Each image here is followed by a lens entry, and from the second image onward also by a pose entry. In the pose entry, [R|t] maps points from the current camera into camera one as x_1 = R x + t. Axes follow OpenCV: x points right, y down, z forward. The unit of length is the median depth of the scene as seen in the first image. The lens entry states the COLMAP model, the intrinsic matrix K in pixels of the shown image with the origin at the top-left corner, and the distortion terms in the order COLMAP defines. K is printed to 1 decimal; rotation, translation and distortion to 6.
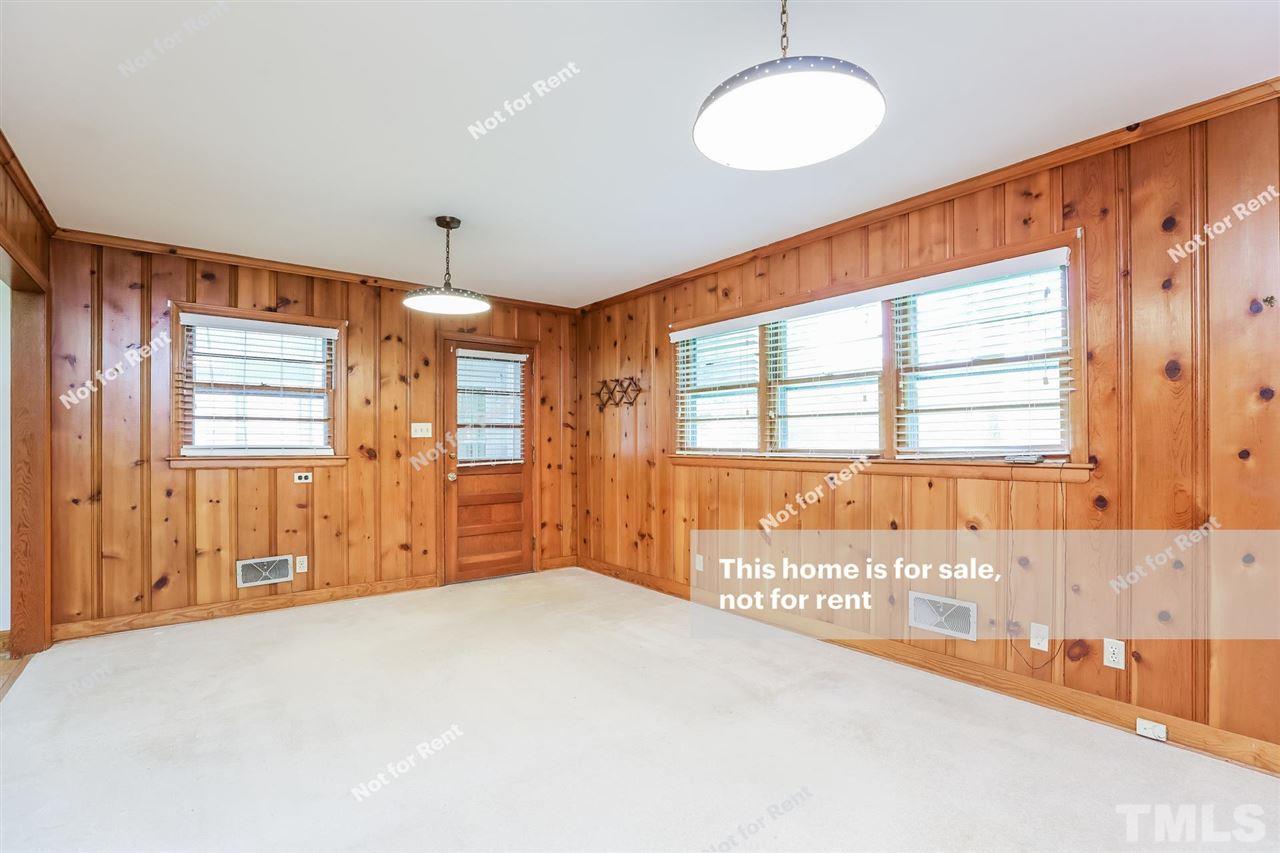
lens RADIAL K [[615.4, 0, 642.5], [0, 615.4, 436.3], [0, 0, 1]] dist [-0.001722, 0.001149]
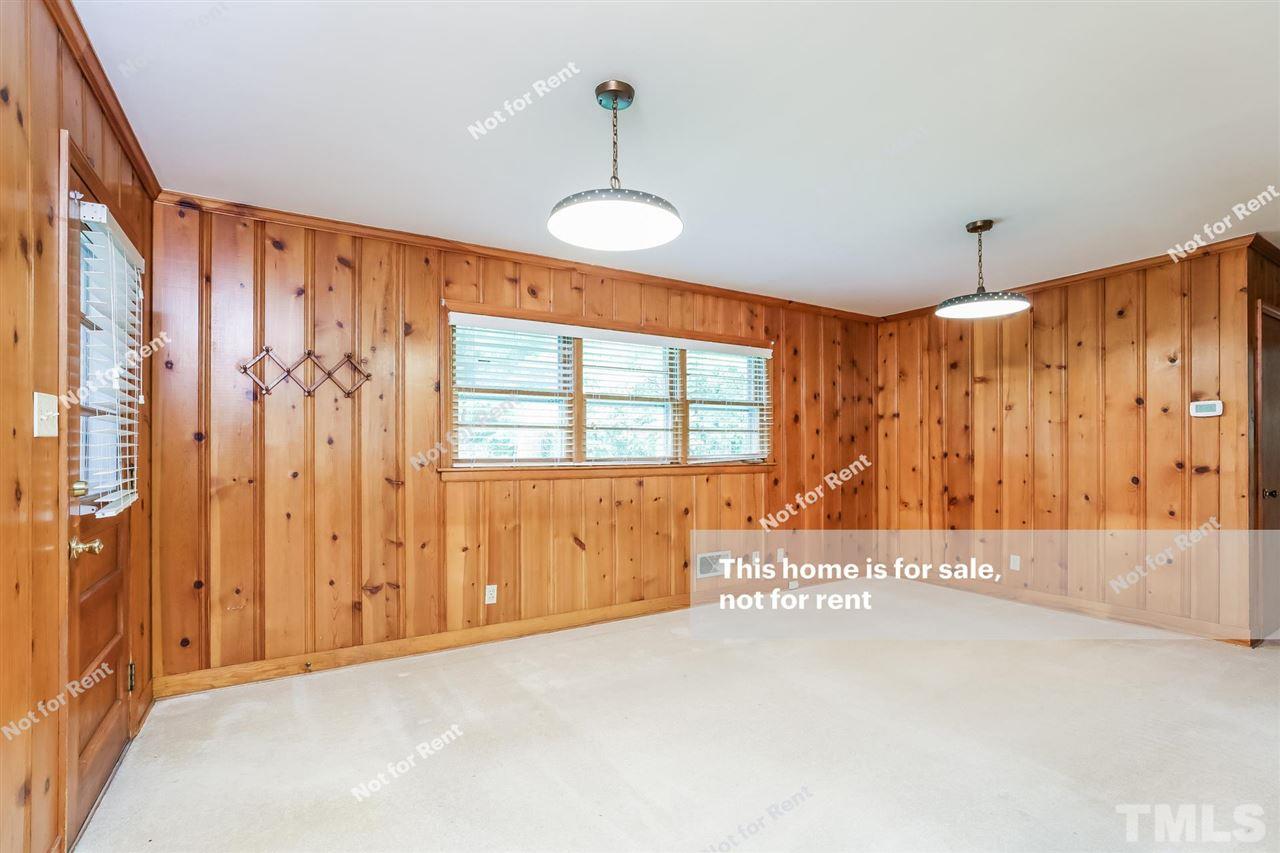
lens RADIAL K [[615.4, 0, 634.0], [0, 615.4, 455.7], [0, 0, 1]] dist [-0.001722, 0.001149]
pose [[0.097301, -0.002657, 0.995251, -0.770153], [-0.003799, 0.999988, 0.003041, 0.011301], [-0.995248, -0.004077, 0.097290, 0.758494]]
